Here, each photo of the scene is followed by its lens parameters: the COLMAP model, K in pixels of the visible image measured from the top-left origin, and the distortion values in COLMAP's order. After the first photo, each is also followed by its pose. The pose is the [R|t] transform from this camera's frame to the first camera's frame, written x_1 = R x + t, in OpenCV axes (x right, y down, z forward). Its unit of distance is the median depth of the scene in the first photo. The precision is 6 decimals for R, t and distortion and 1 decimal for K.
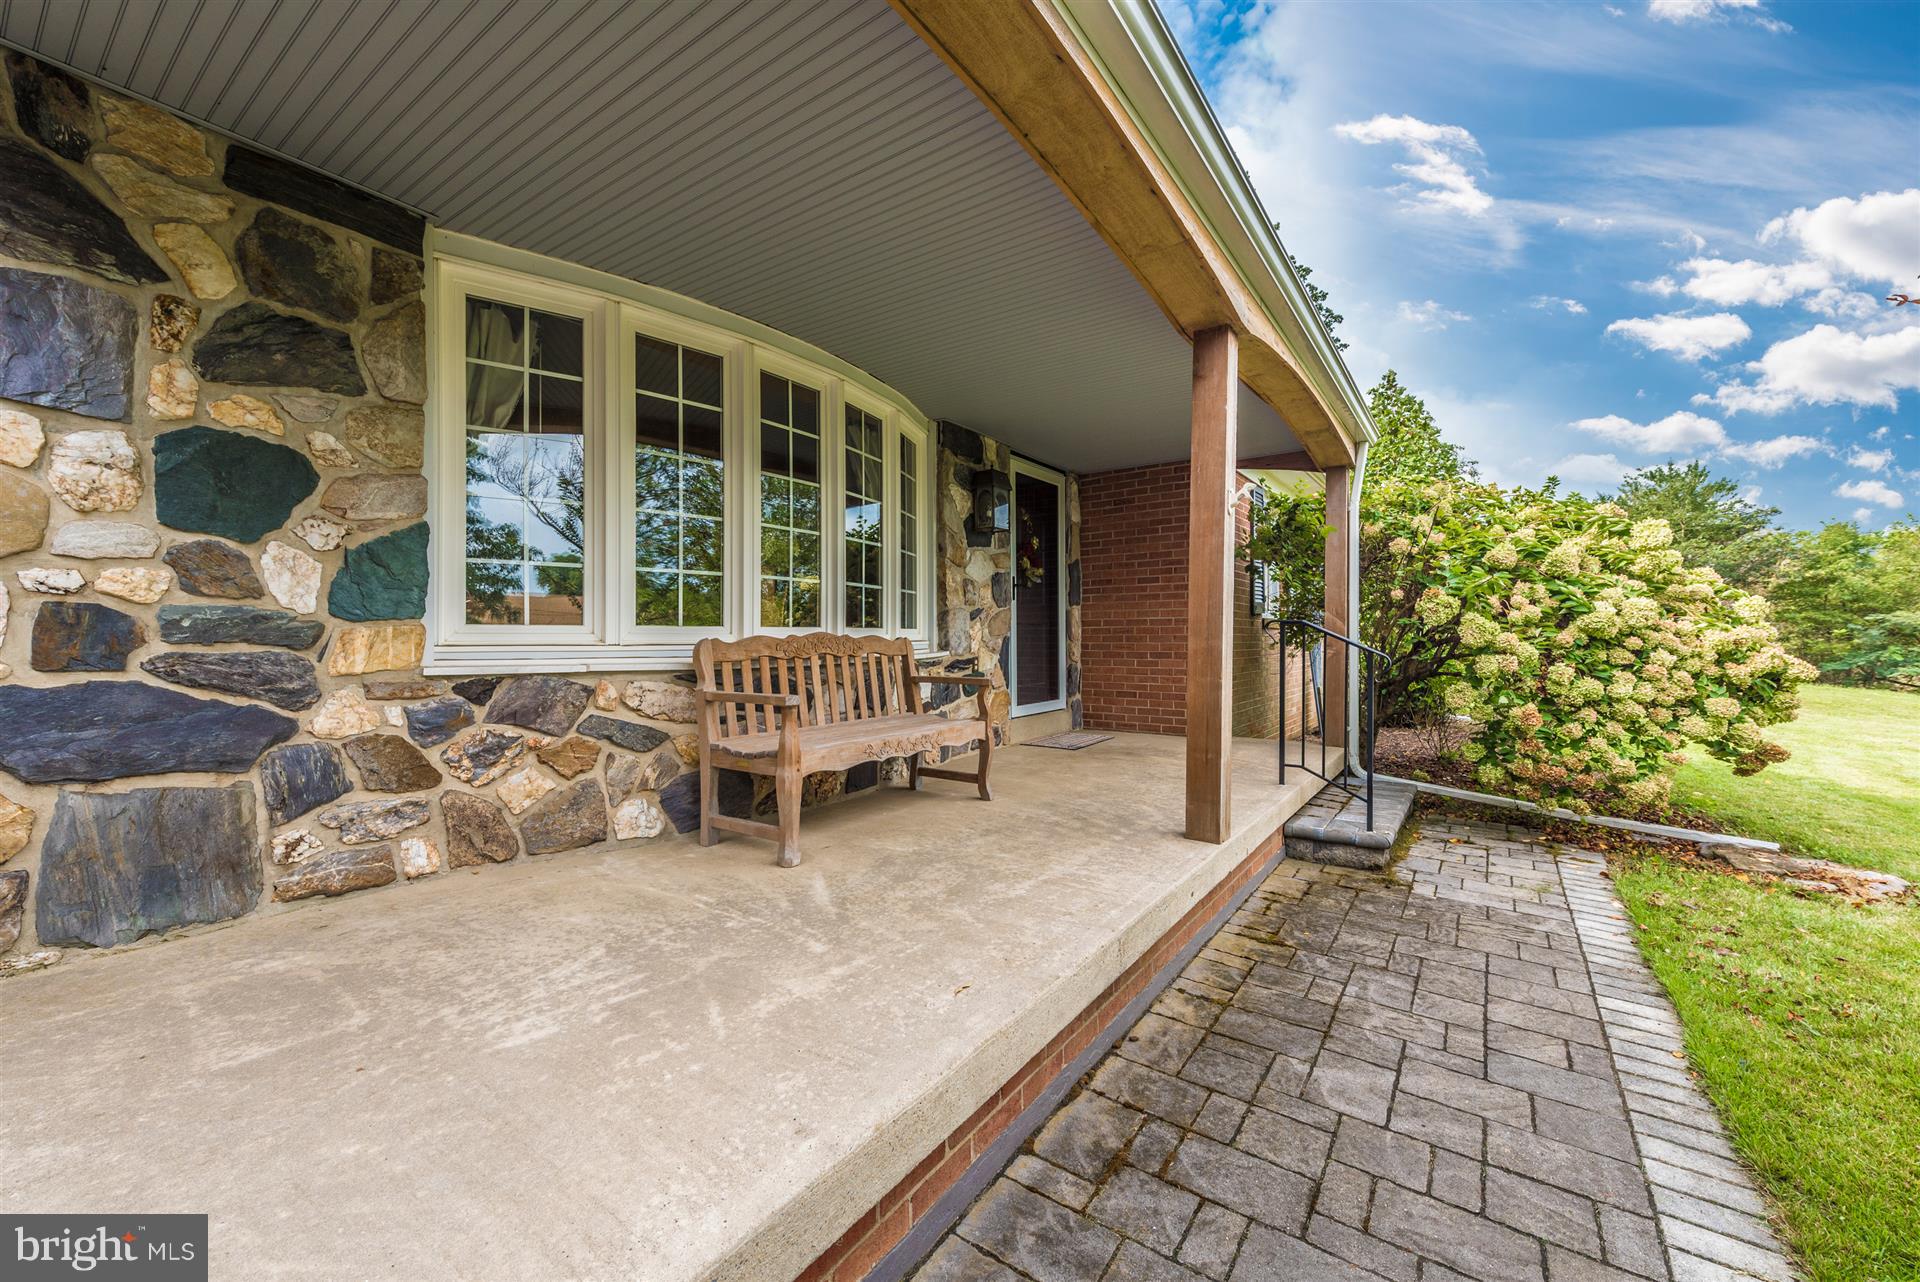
lens RADIAL K [[747.7, 0, 961.5], [0, 747.7, 639.2], [0, 0, 1]] dist [0.013506, -0.000471]
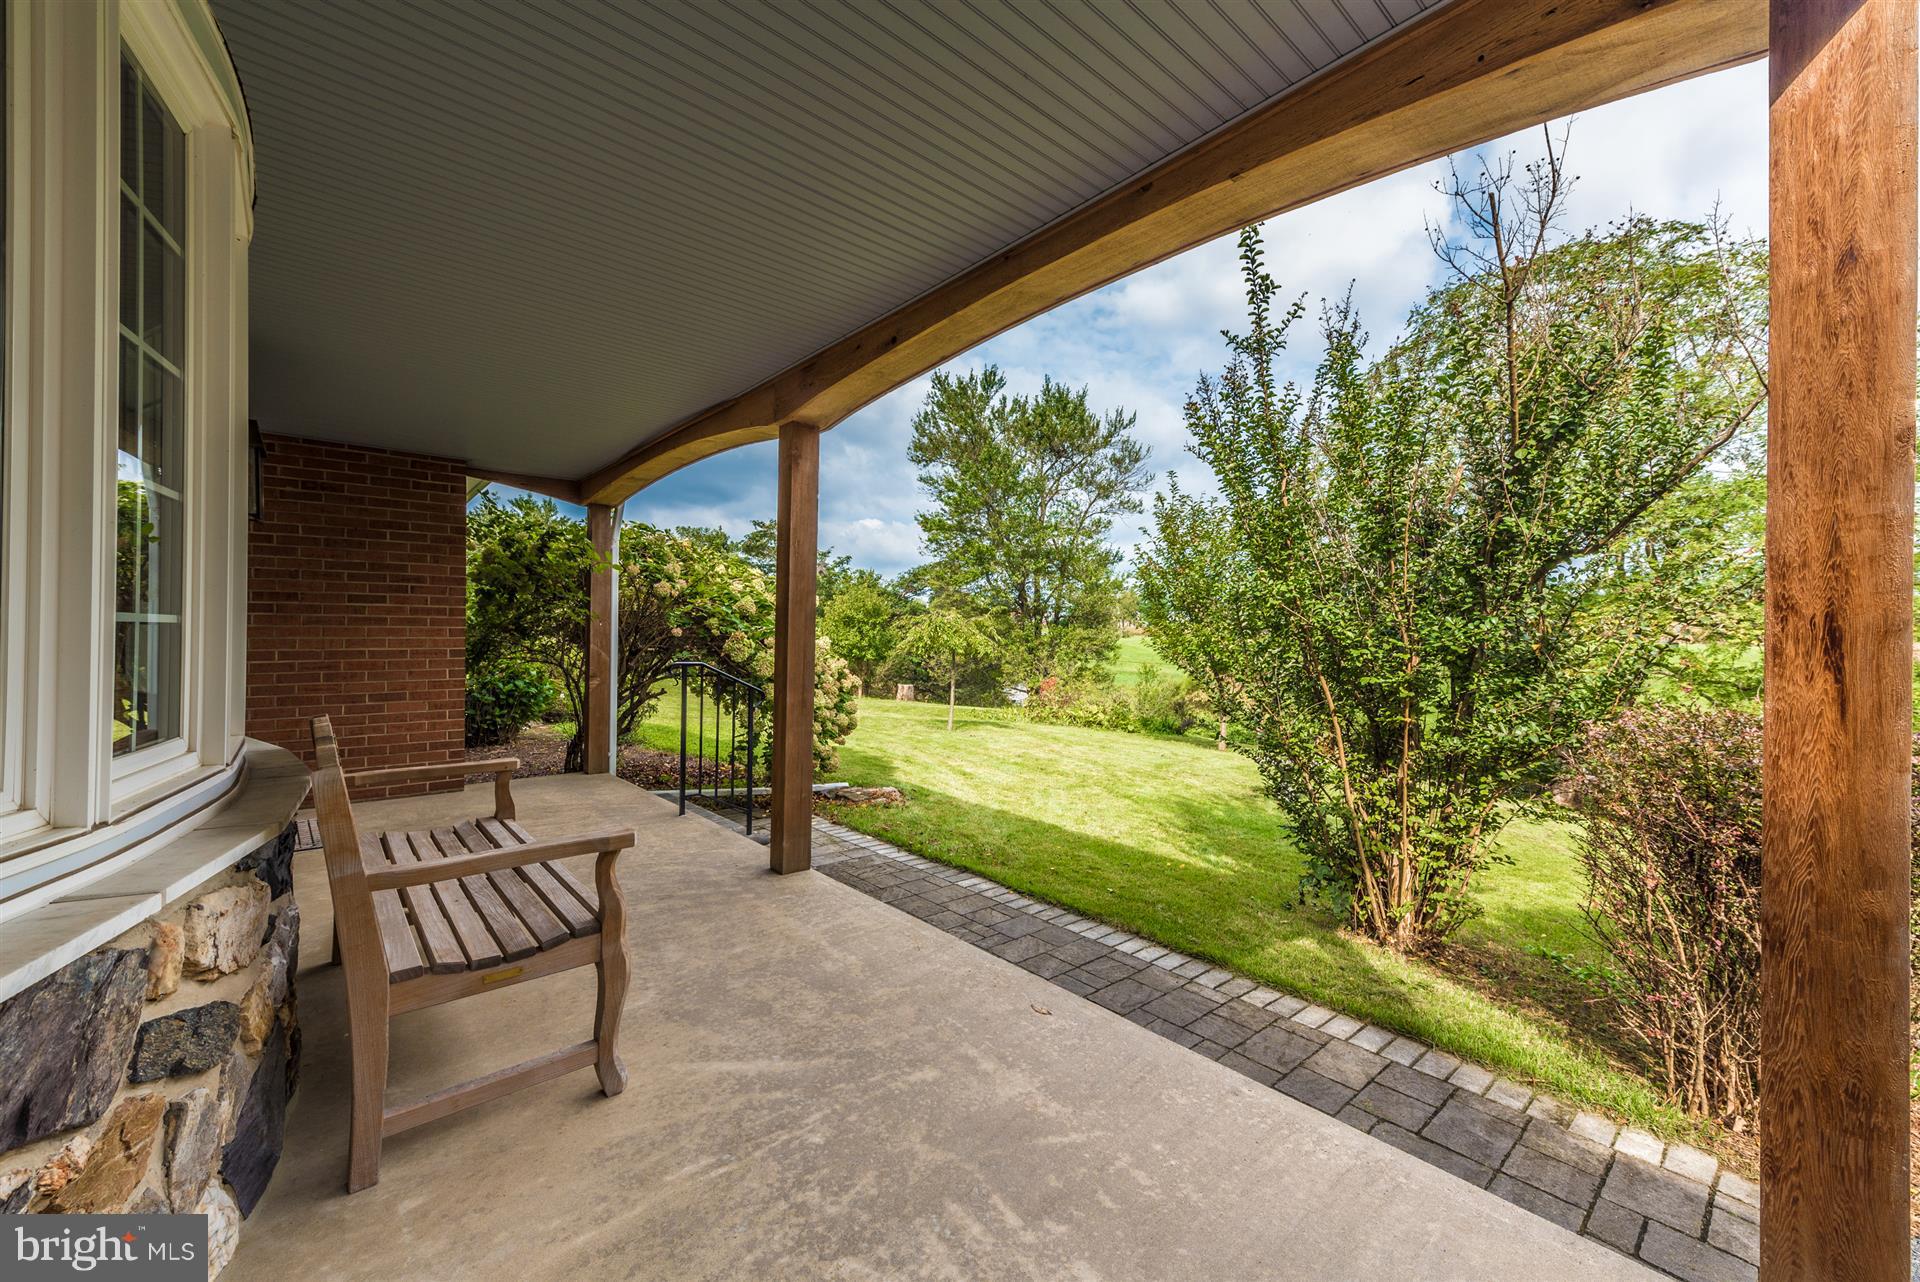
lens RADIAL K [[747.7, 0, 961.7], [0, 747.7, 636.3], [0, 0, 1]] dist [0.013506, -0.000471]
pose [[0.237136, 0.000393, 0.971476, -0.883940], [-0.001843, 0.999998, 0.000046, -0.107184], [-0.971475, -0.001801, 0.237136, 0.600817]]
